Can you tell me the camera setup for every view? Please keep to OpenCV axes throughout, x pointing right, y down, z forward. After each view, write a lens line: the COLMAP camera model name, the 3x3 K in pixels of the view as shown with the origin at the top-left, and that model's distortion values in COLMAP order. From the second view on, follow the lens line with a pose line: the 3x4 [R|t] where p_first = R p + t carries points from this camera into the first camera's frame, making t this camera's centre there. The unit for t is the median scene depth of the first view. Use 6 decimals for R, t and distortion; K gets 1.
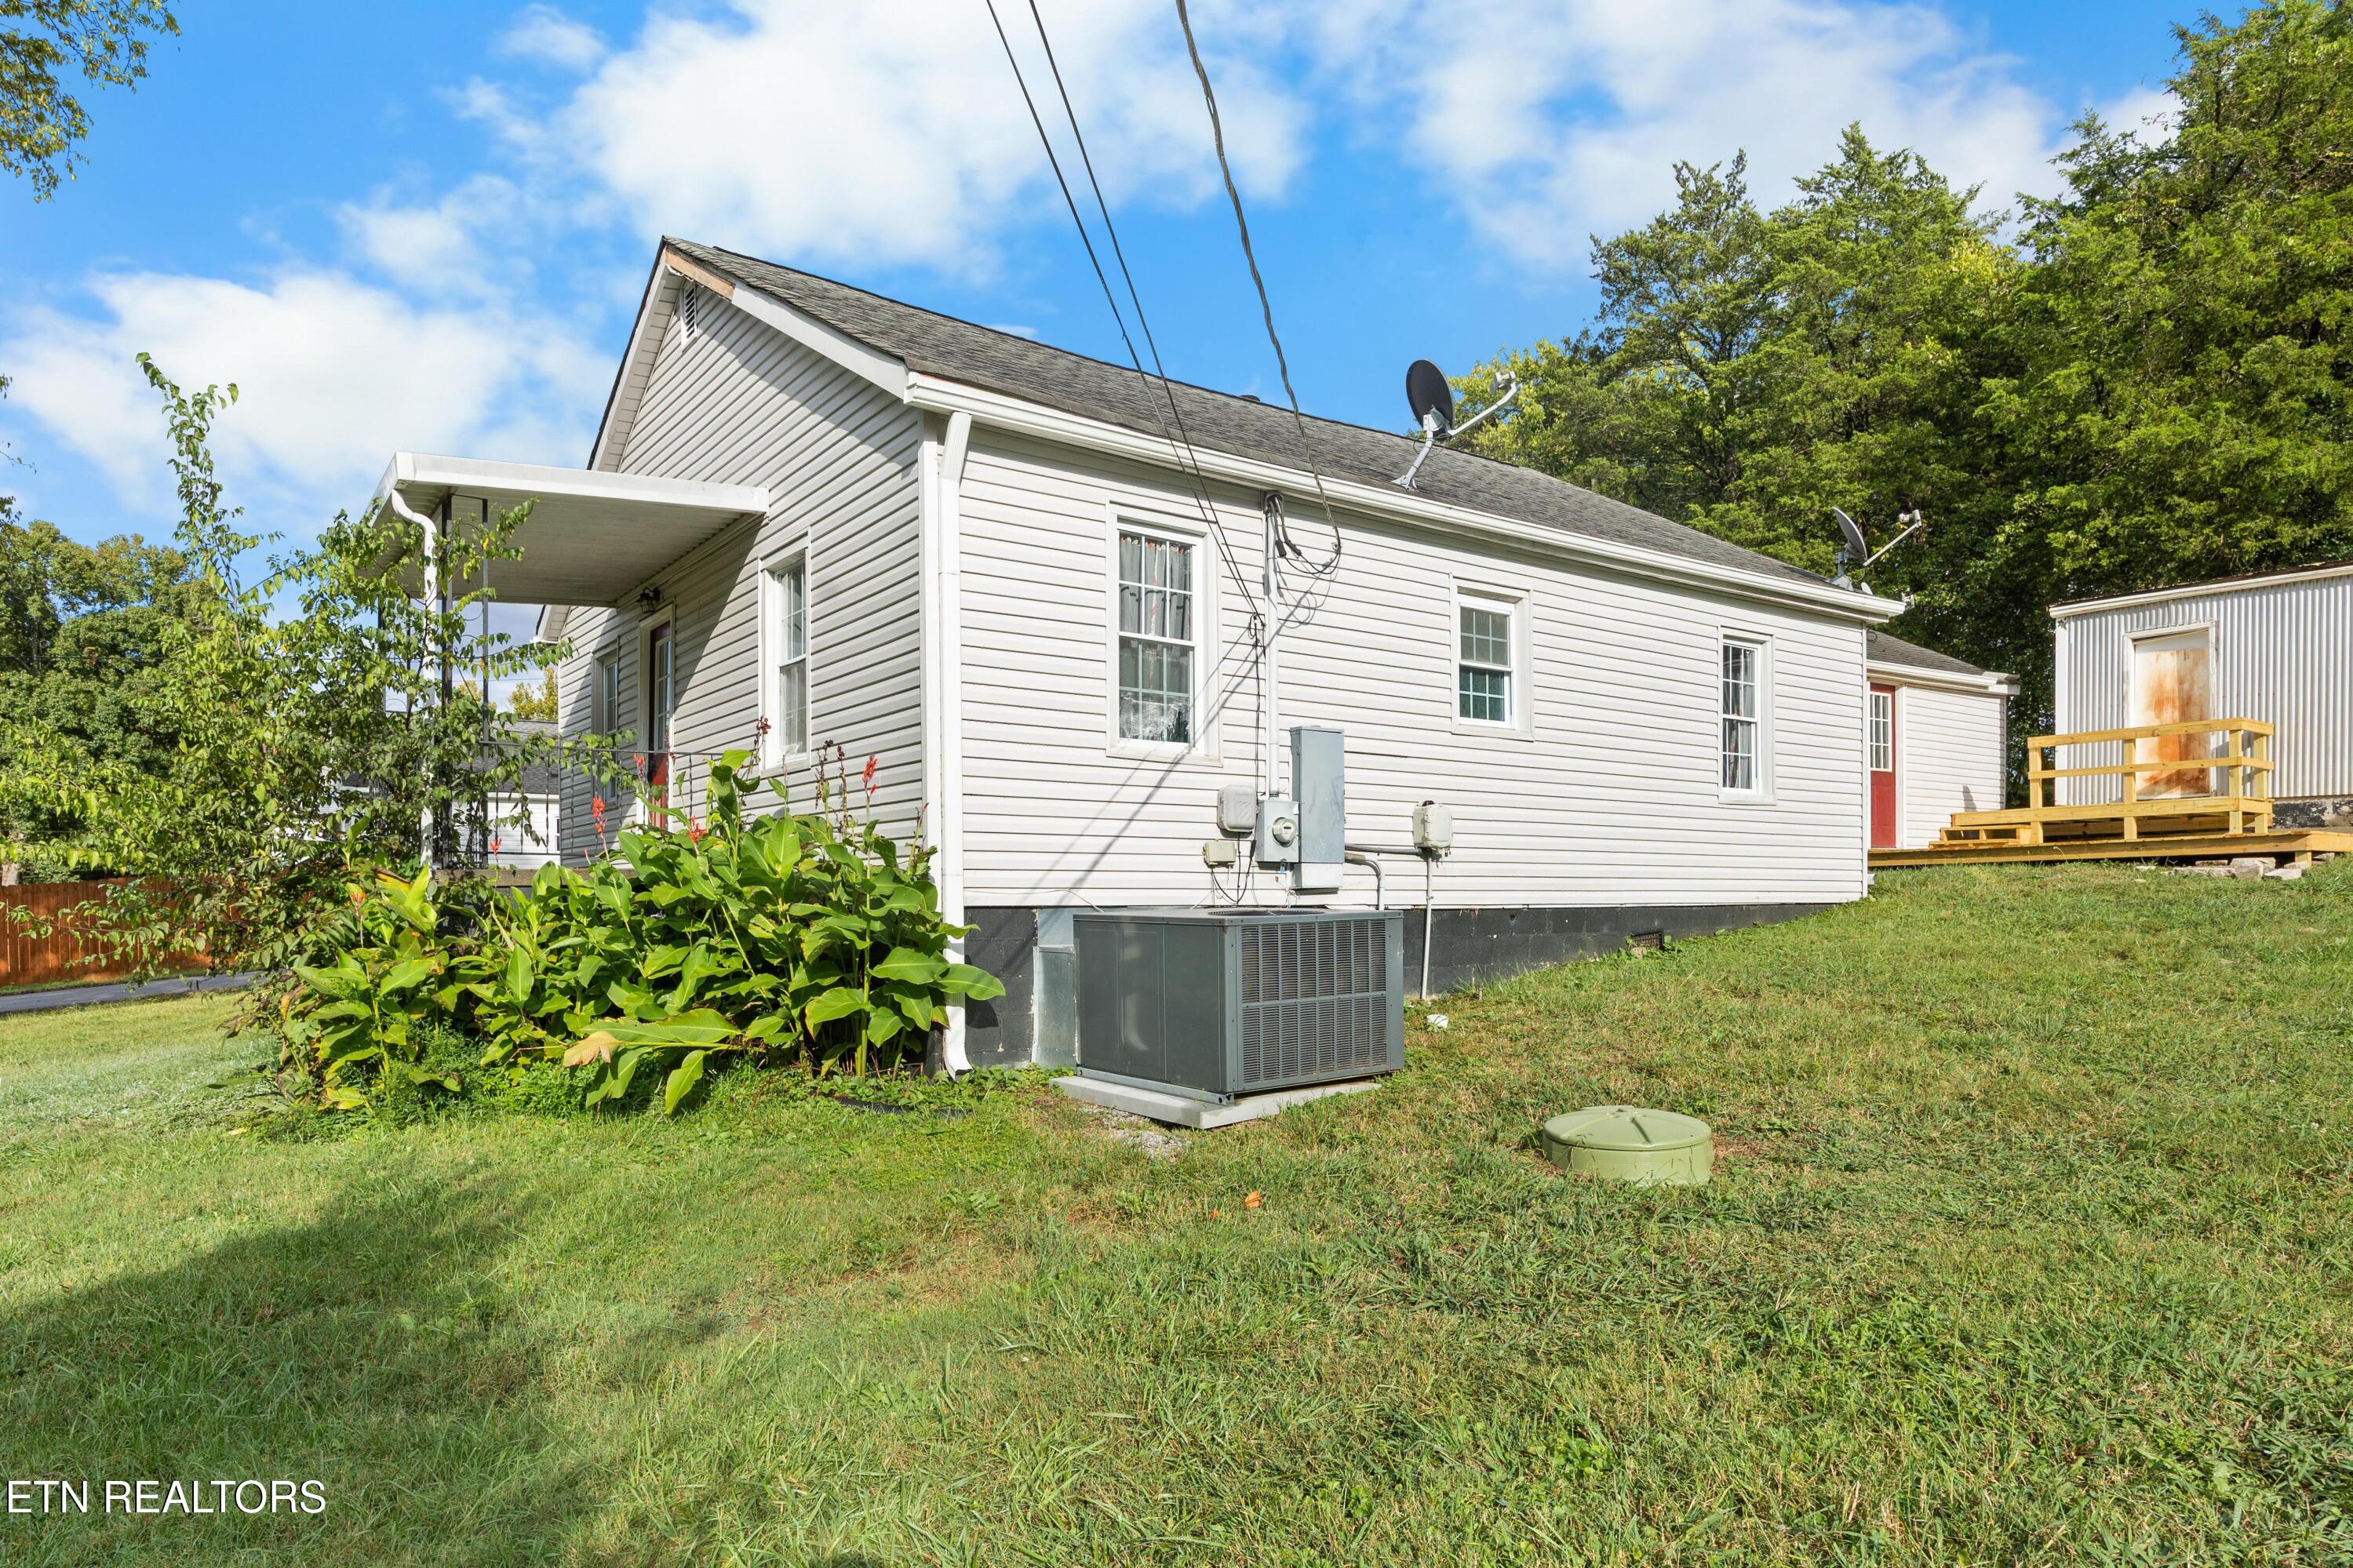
lens RADIAL K [[1370.5, 0, 1089.9], [0, 1370.5, 929.4], [0, 0, 1]] dist [-0.001132, -0.002628]
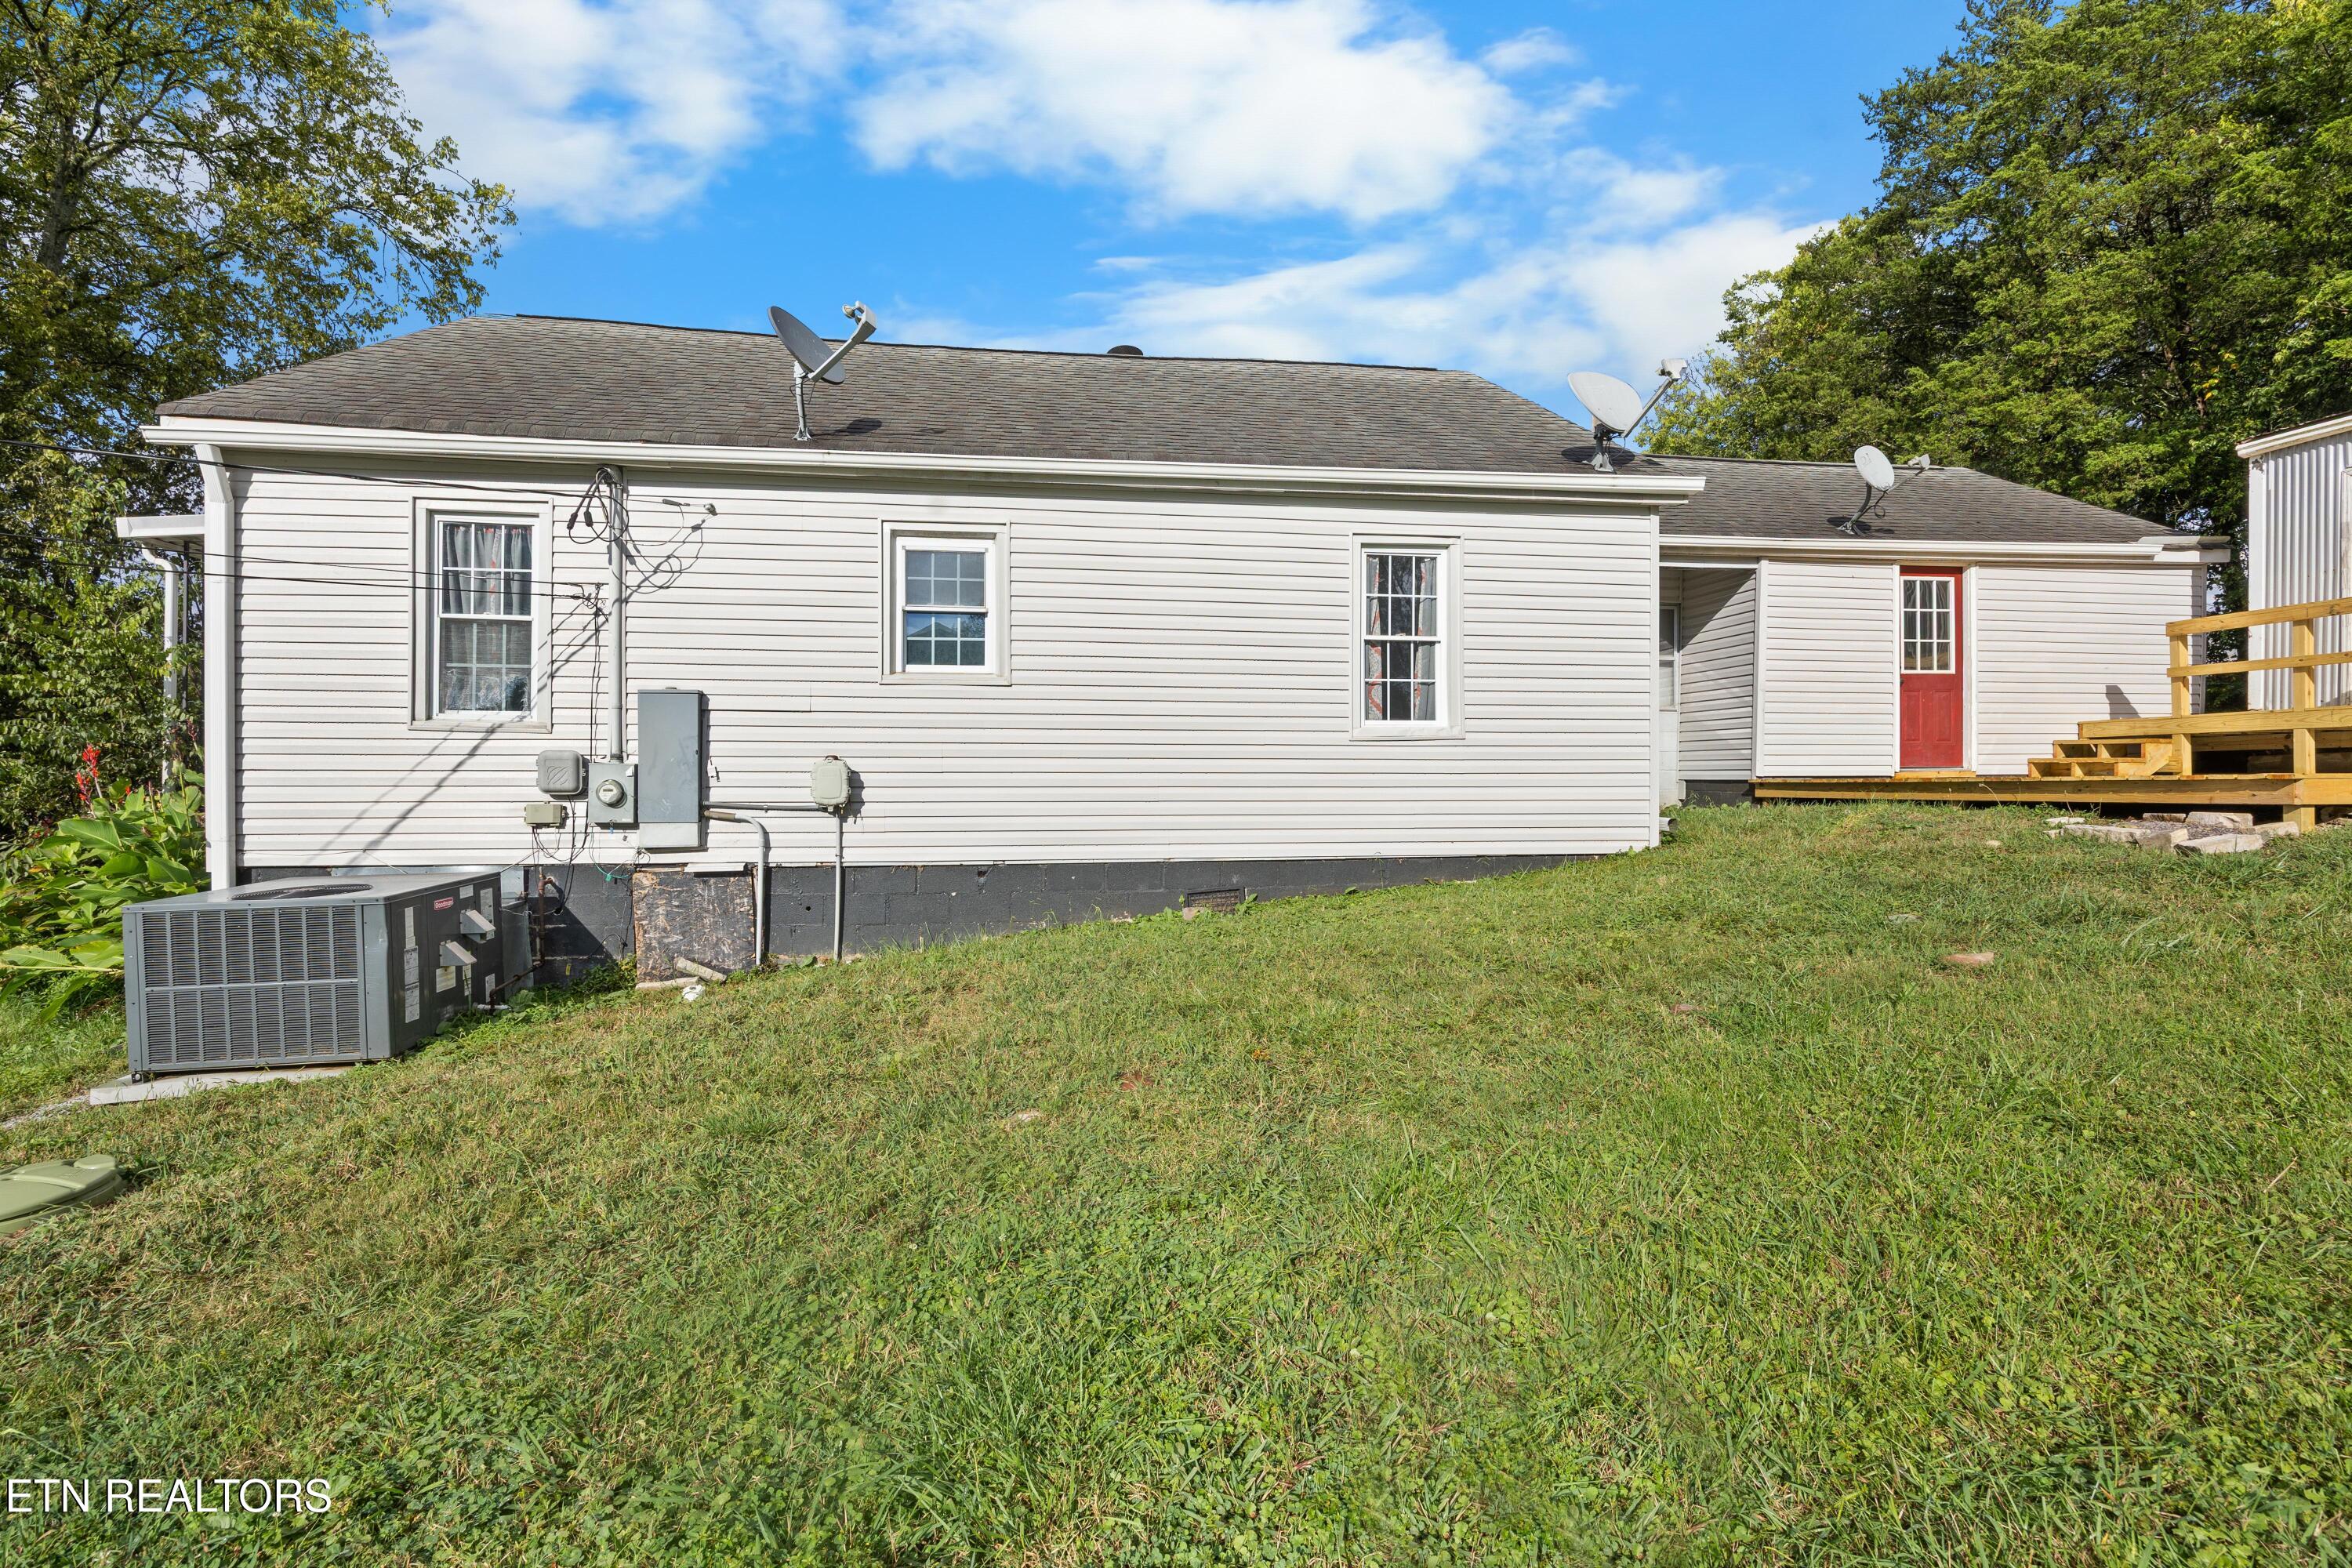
lens RADIAL K [[1088.1, 0, 1180.2], [0, 1088.1, 782.5], [0, 0, 1]] dist [-0.006948, -0.000967]
pose [[0.902106, 0.007497, -0.431449, 0.632621], [-0.012547, 0.999882, -0.008859, -0.055855], [0.431331, 0.013405, 0.902094, 0.323631]]
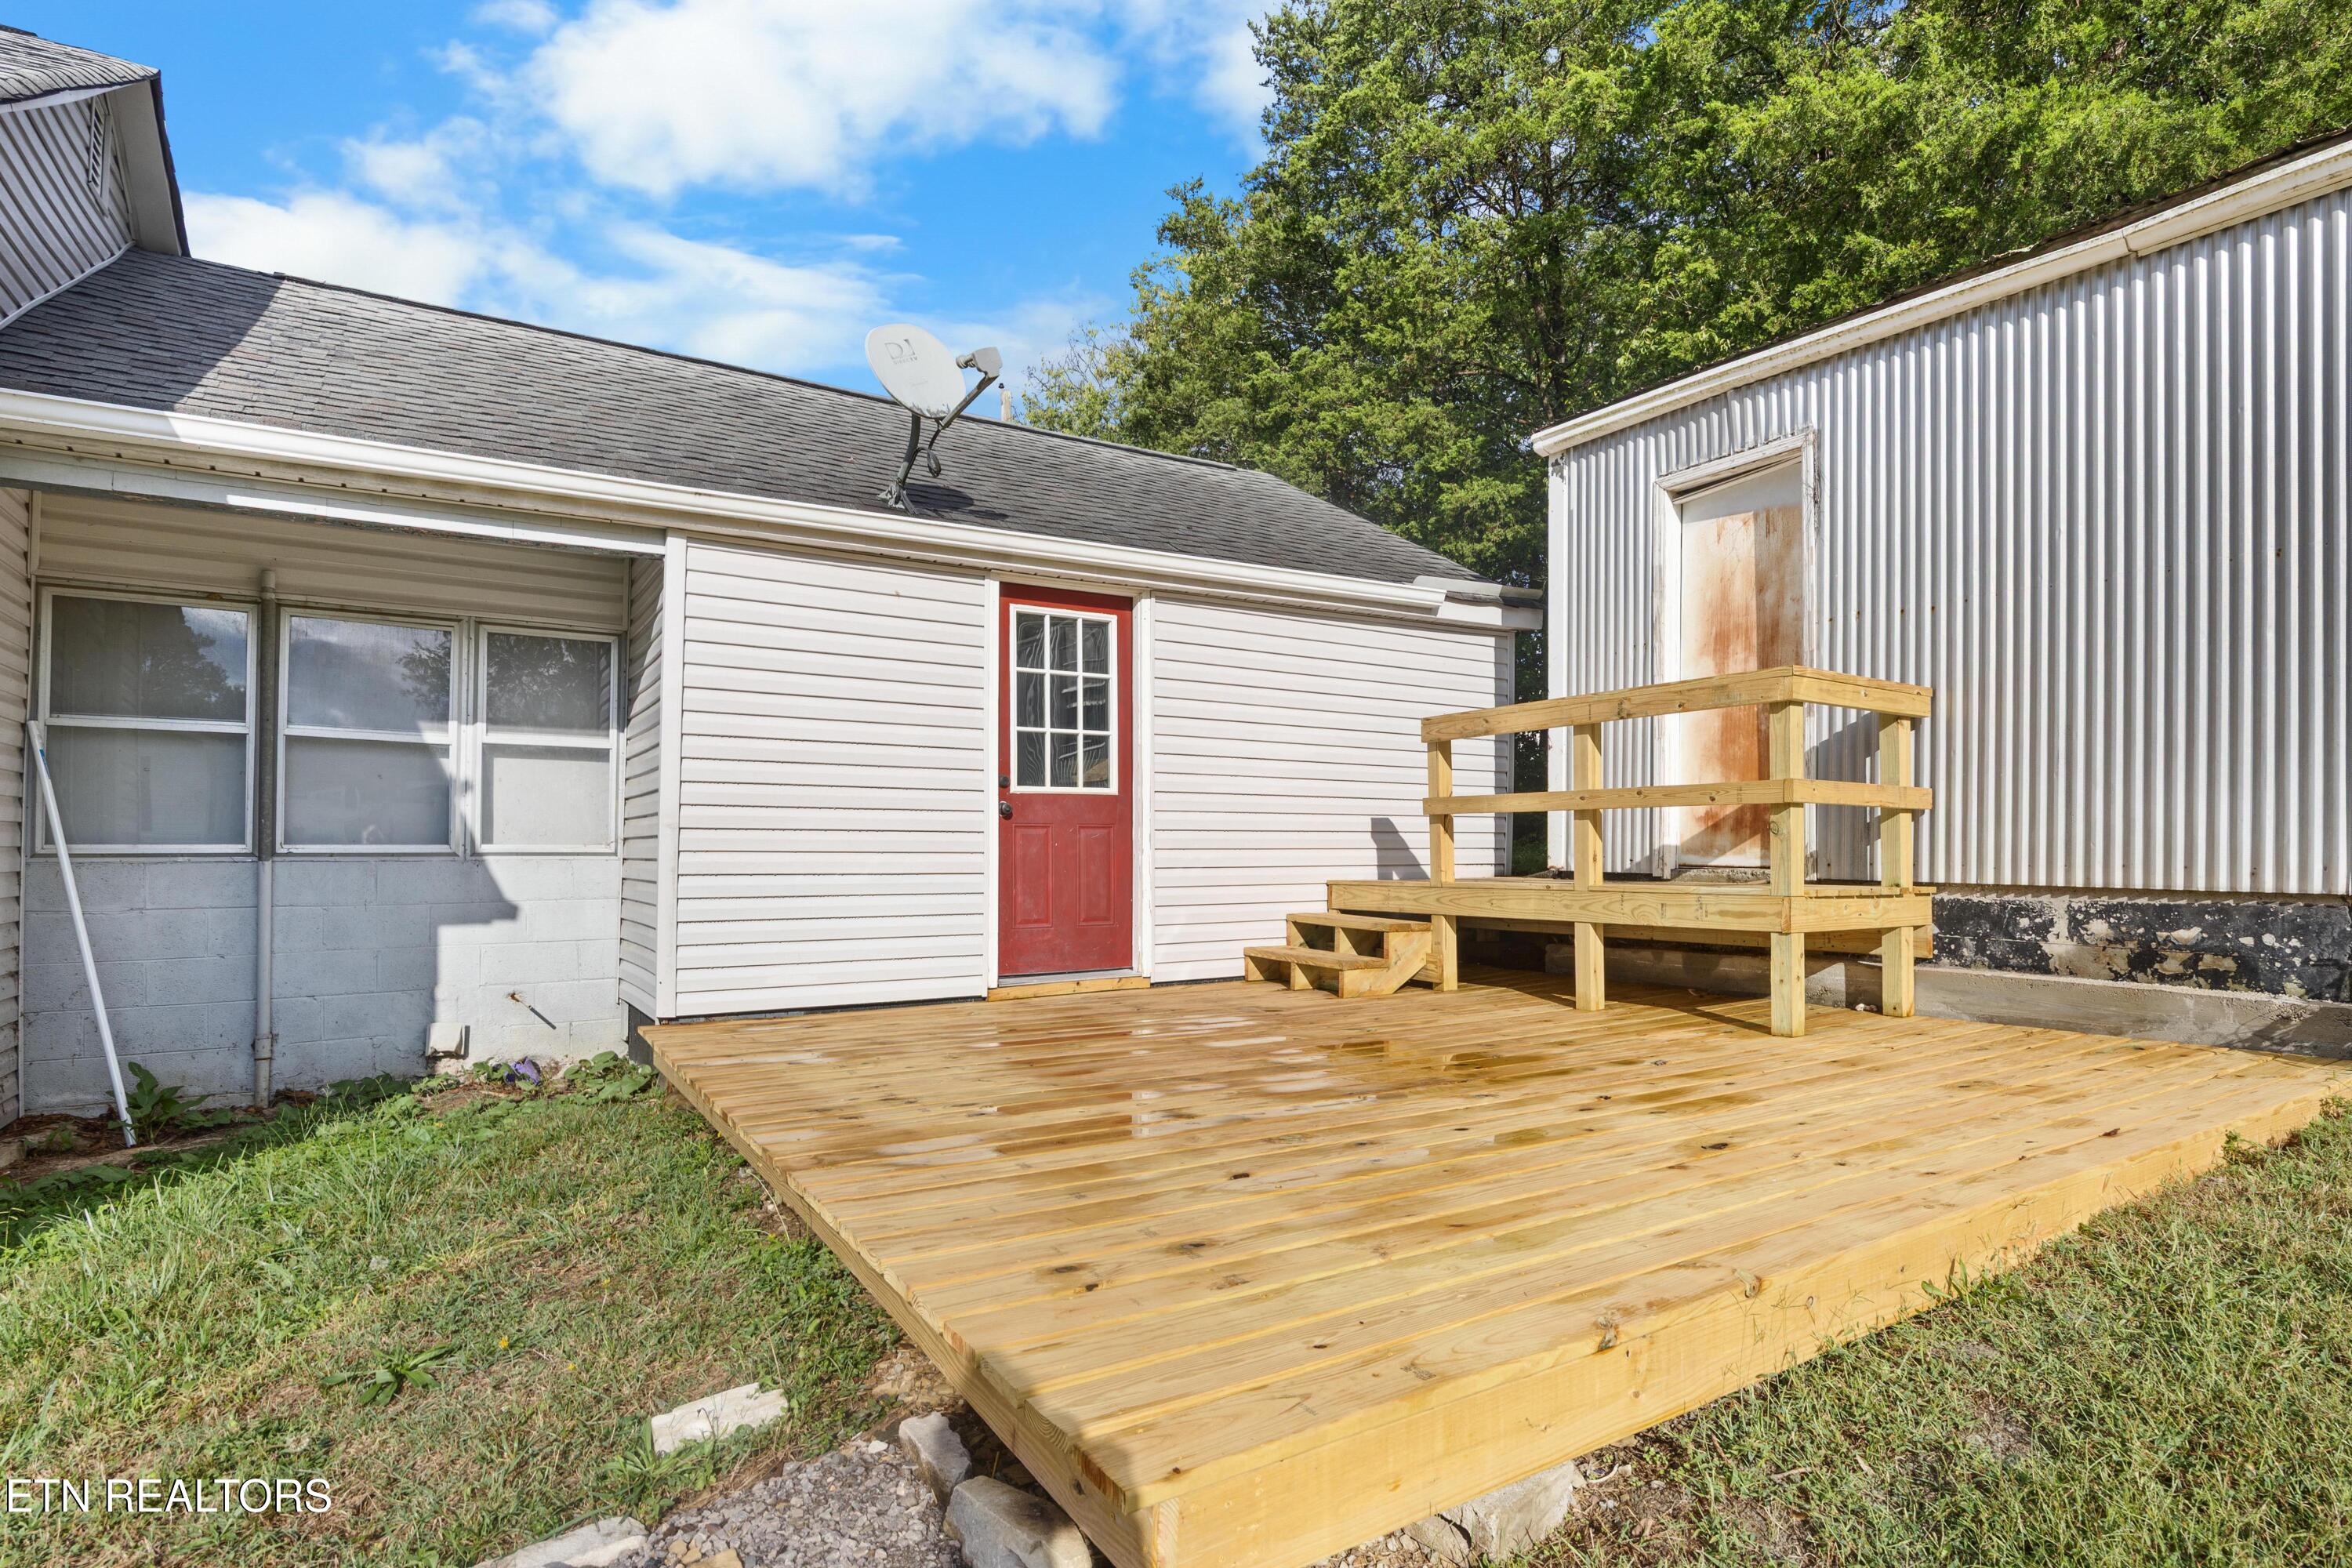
lens RADIAL K [[1210.2, 0, 1270.1], [0, 1210.2, 841.3], [0, 0, 1]] dist [-0.004553, 0.000867]
pose [[0.999982, 0.005558, 0.002117, 0.889178], [-0.005498, 0.999615, -0.027185, -0.127083], [-0.002267, 0.027173, 0.999628, 0.871088]]
